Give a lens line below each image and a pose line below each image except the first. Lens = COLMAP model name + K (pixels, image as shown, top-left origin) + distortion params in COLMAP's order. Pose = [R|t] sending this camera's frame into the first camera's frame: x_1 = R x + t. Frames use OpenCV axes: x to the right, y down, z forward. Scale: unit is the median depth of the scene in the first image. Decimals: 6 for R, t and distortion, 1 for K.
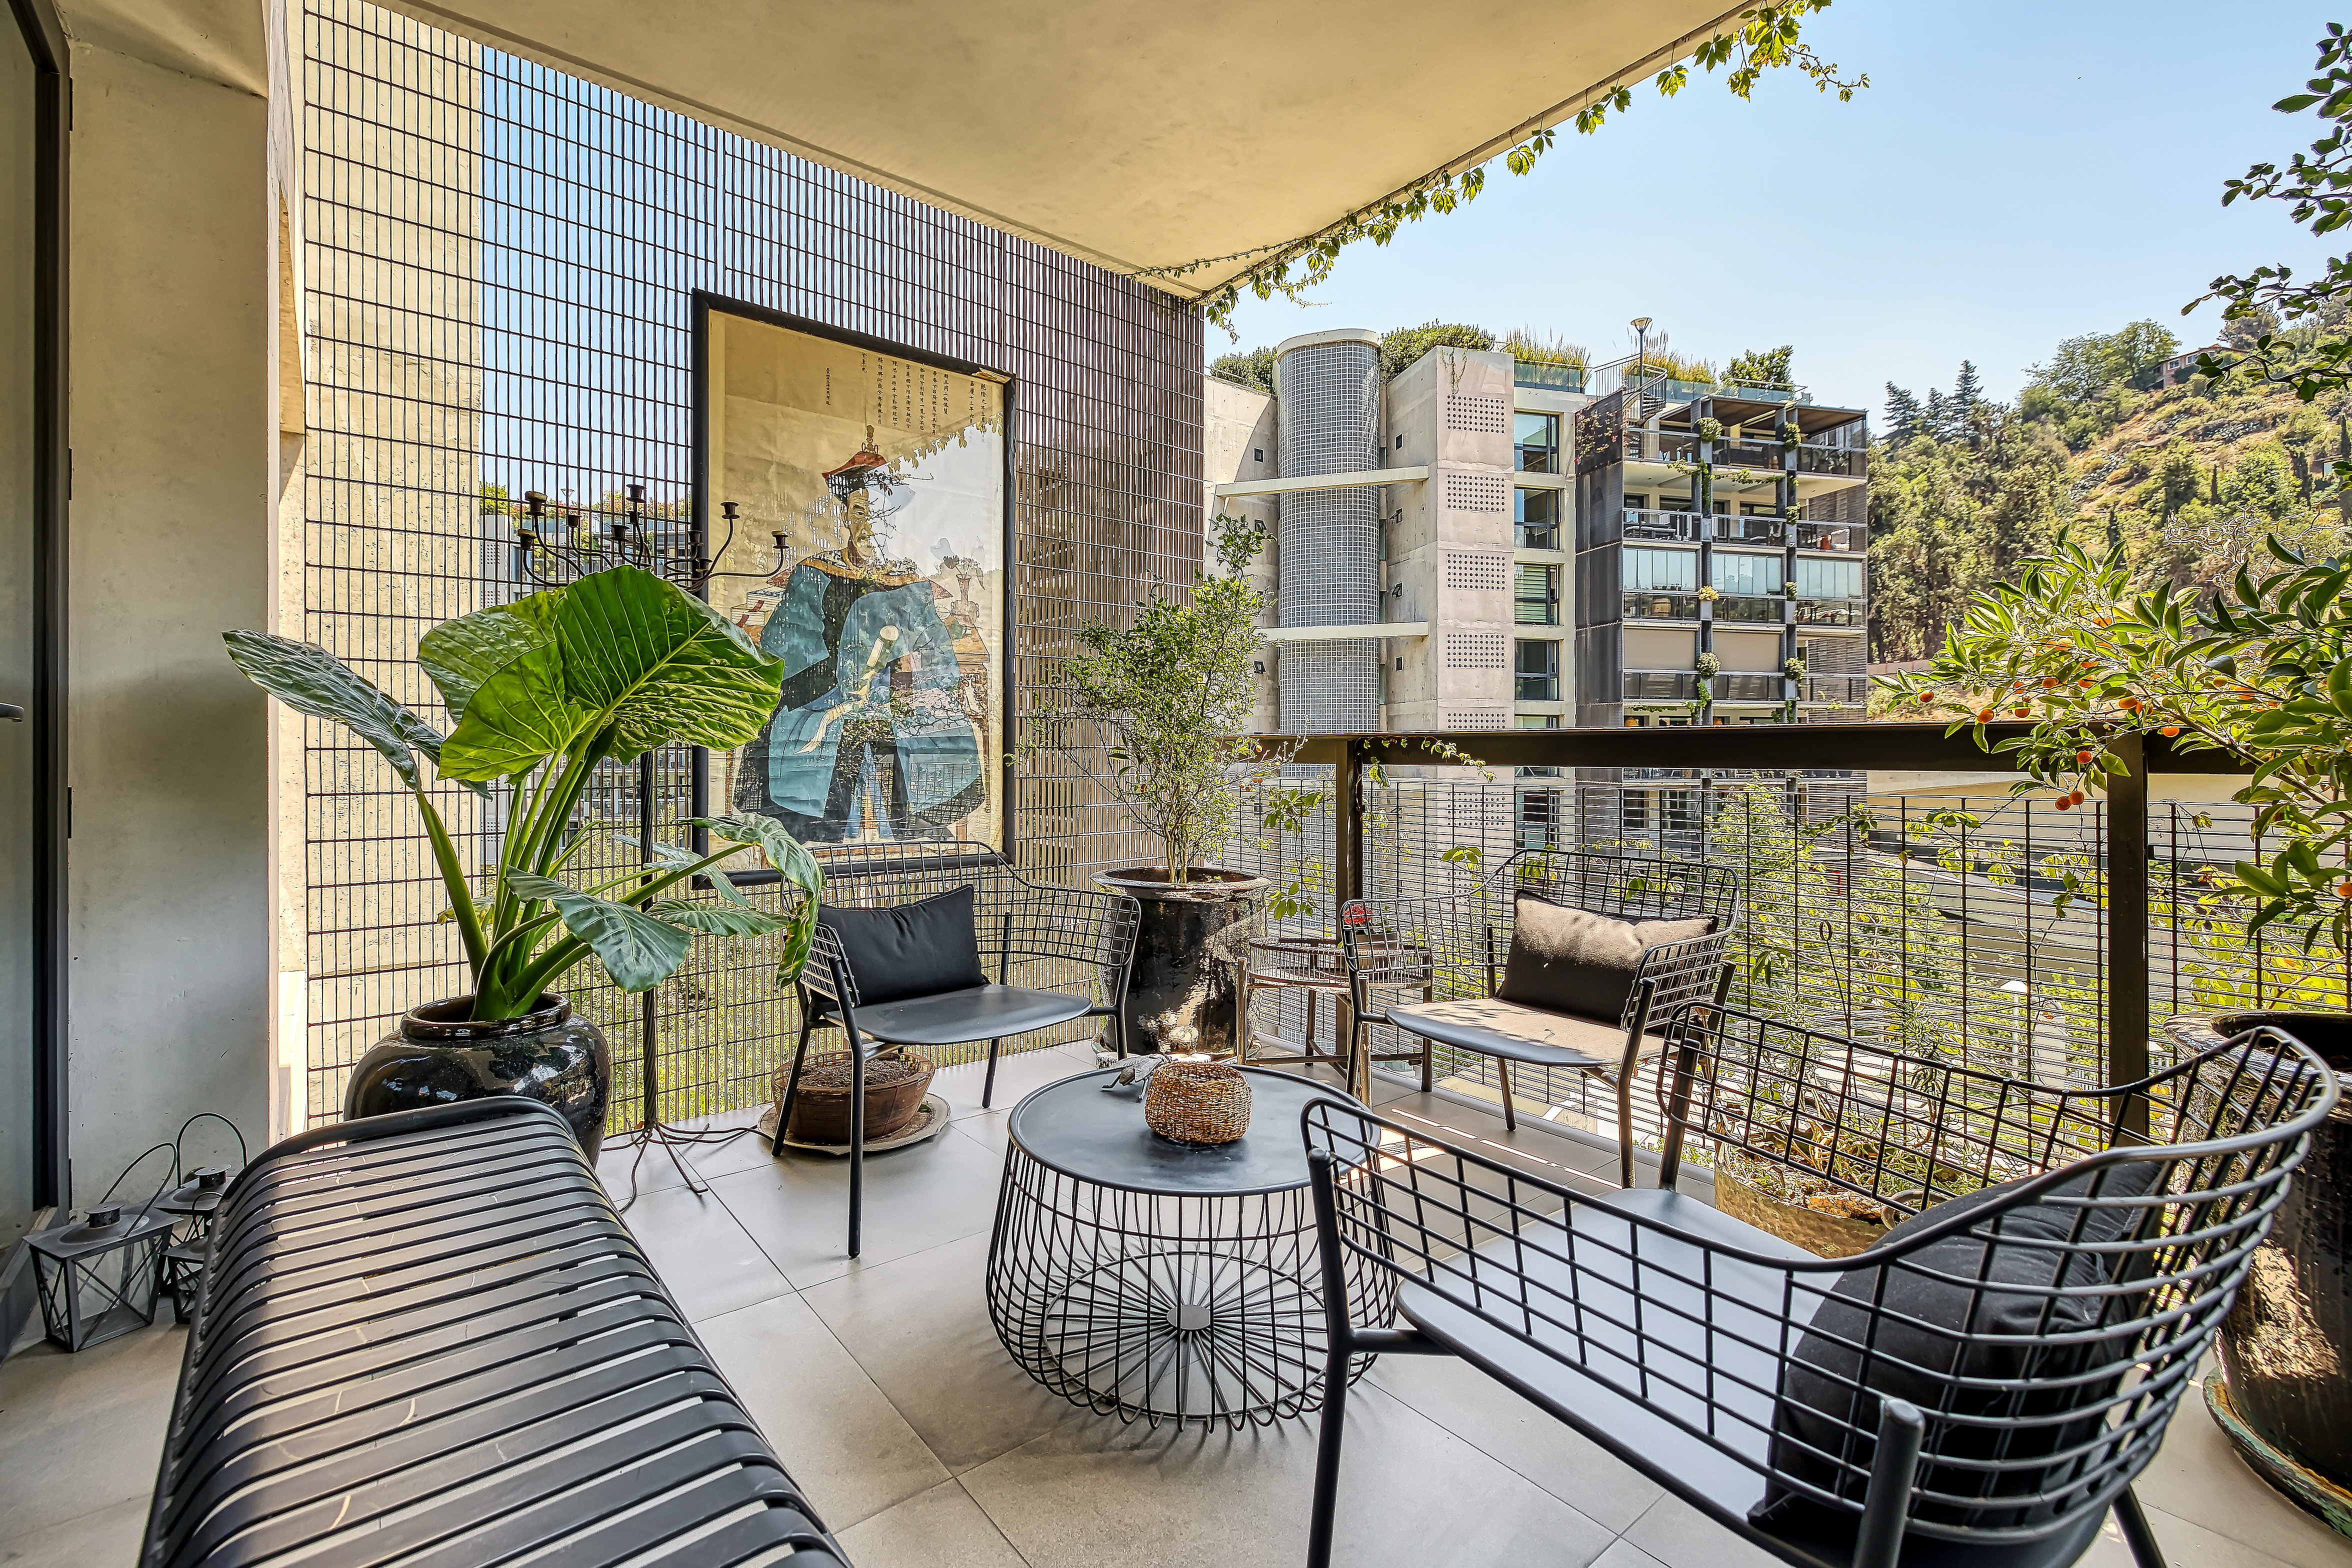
lens RADIAL K [[995.8, 0, 1162.9], [0, 995.8, 770.2], [0, 0, 1]] dist [-0.002902, 0.000350]
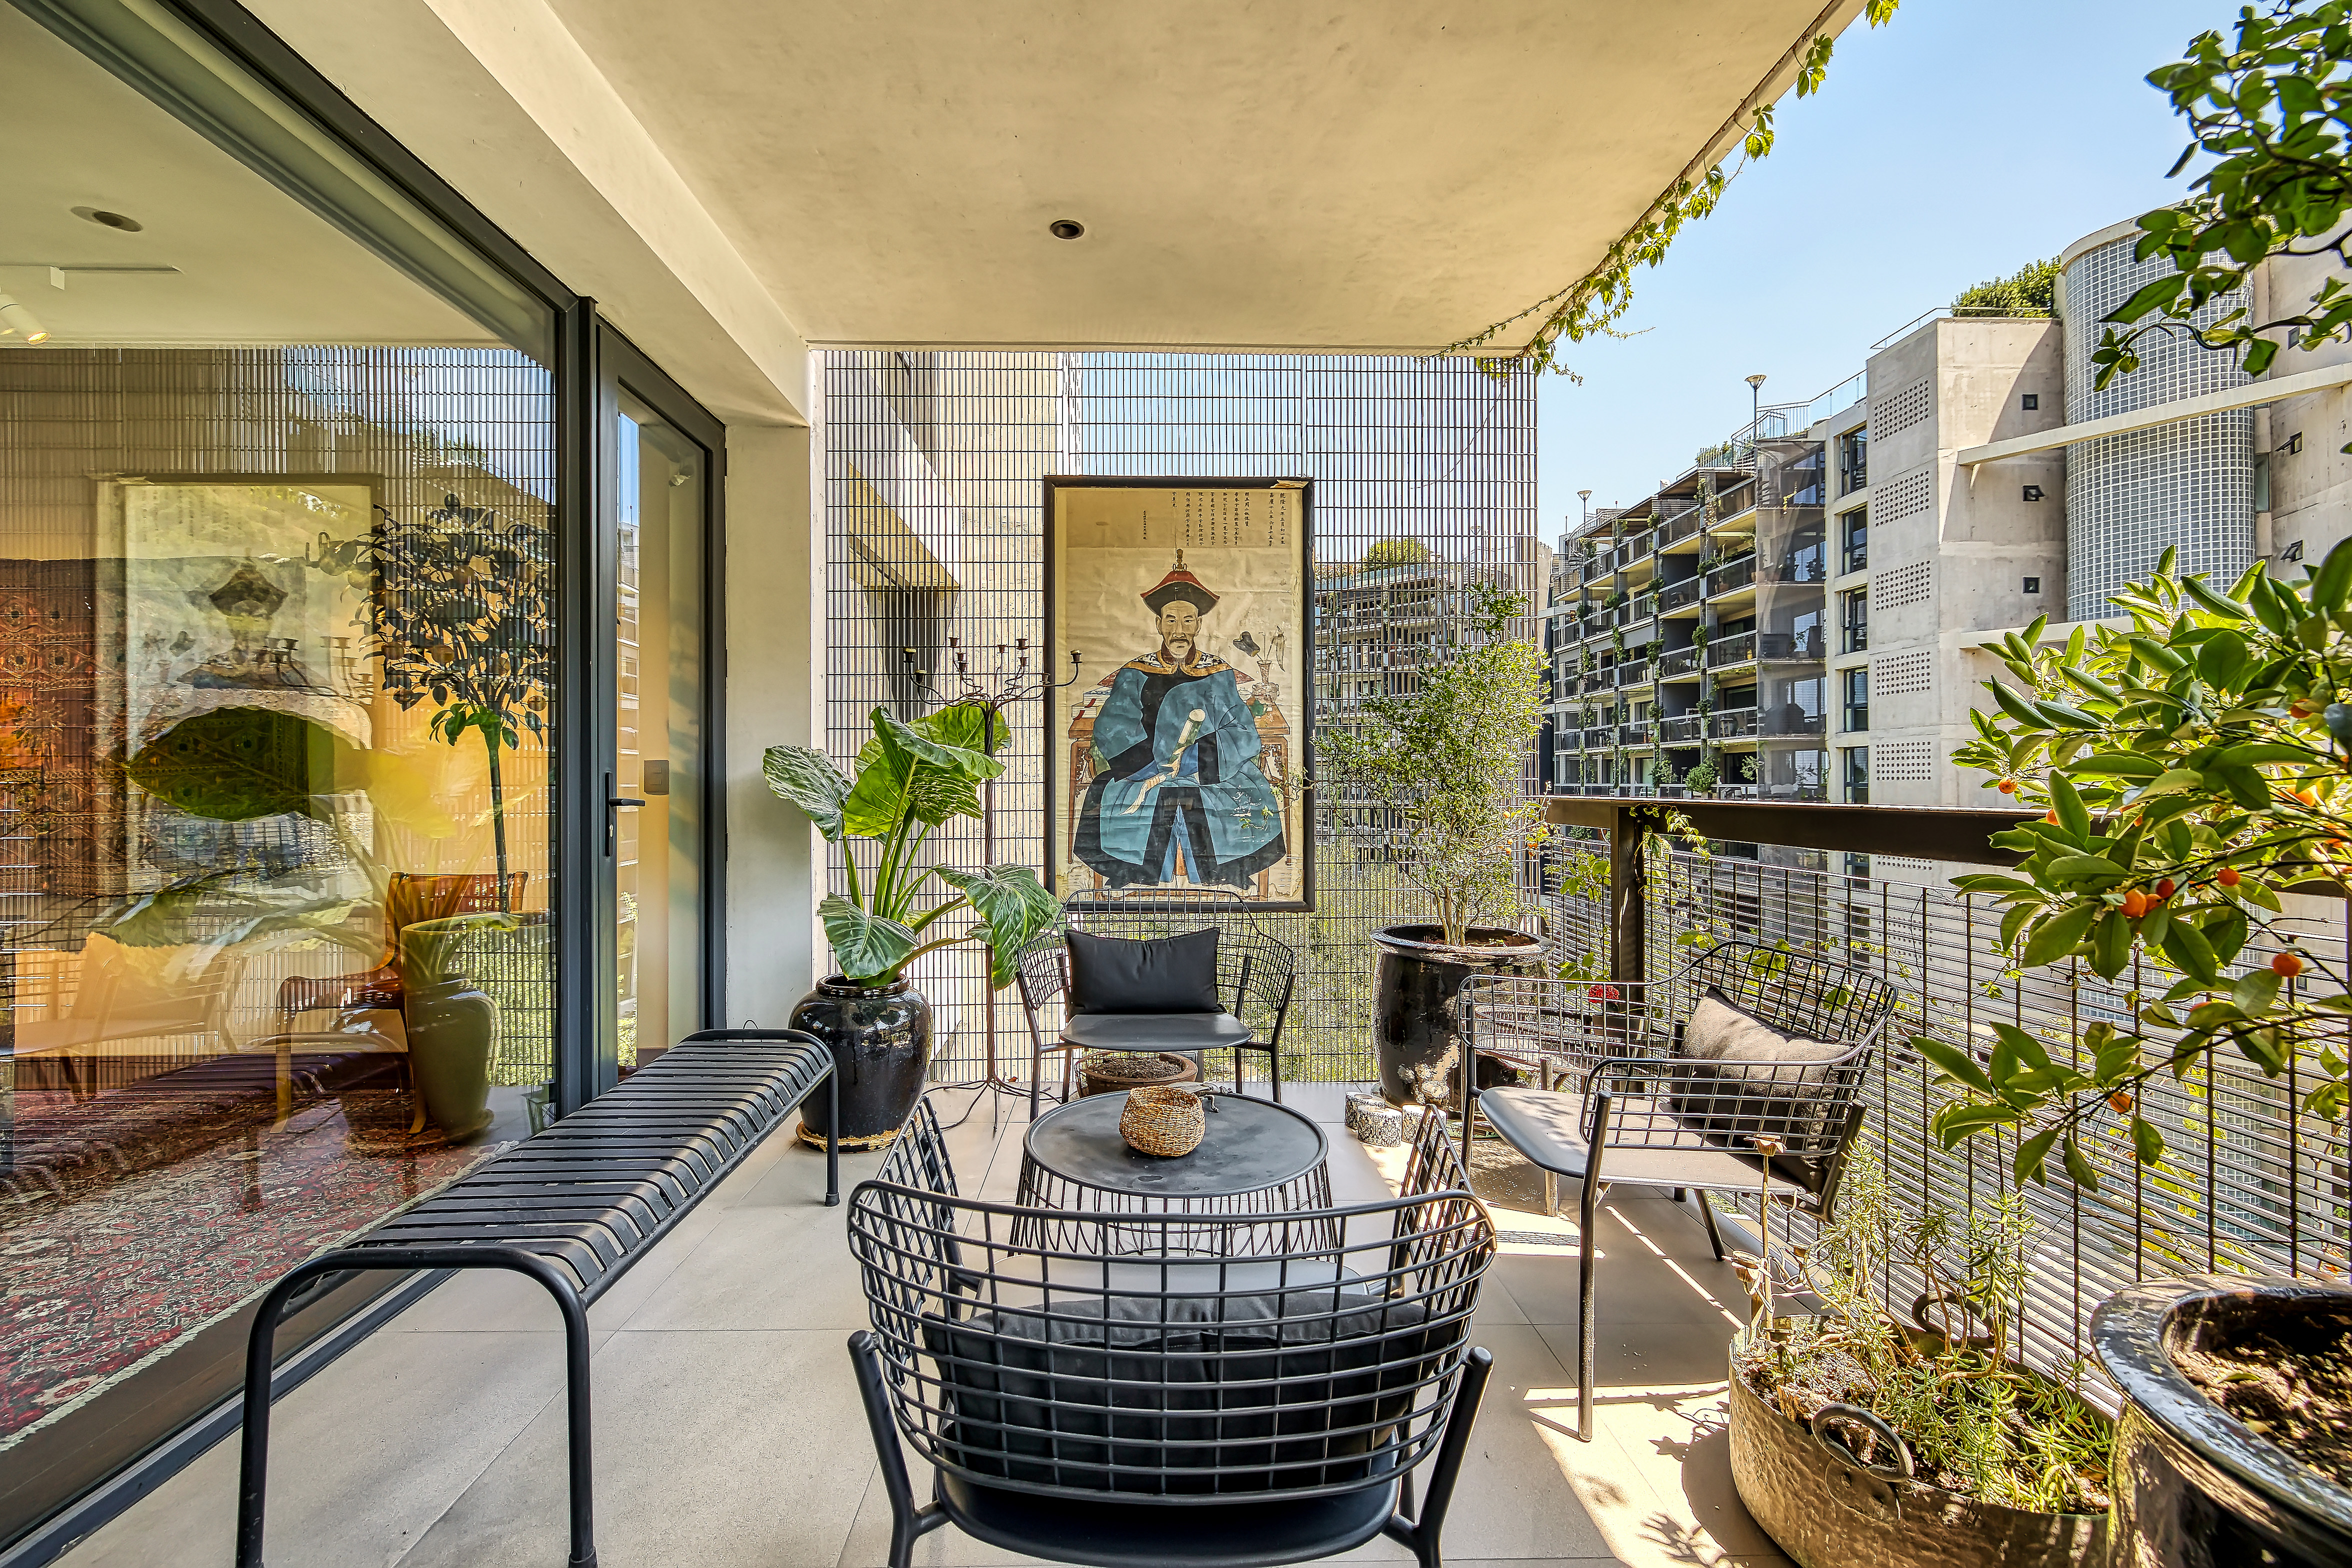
lens RADIAL K [[995.8, 0, 1162.9], [0, 995.8, 770.2], [0, 0, 1]] dist [-0.002902, 0.000350]
pose [[0.793664, -0.014751, -0.608178, 0.434540], [-0.008424, 0.999344, -0.035232, -0.027679], [0.608298, 0.033086, 0.793019, 0.012164]]
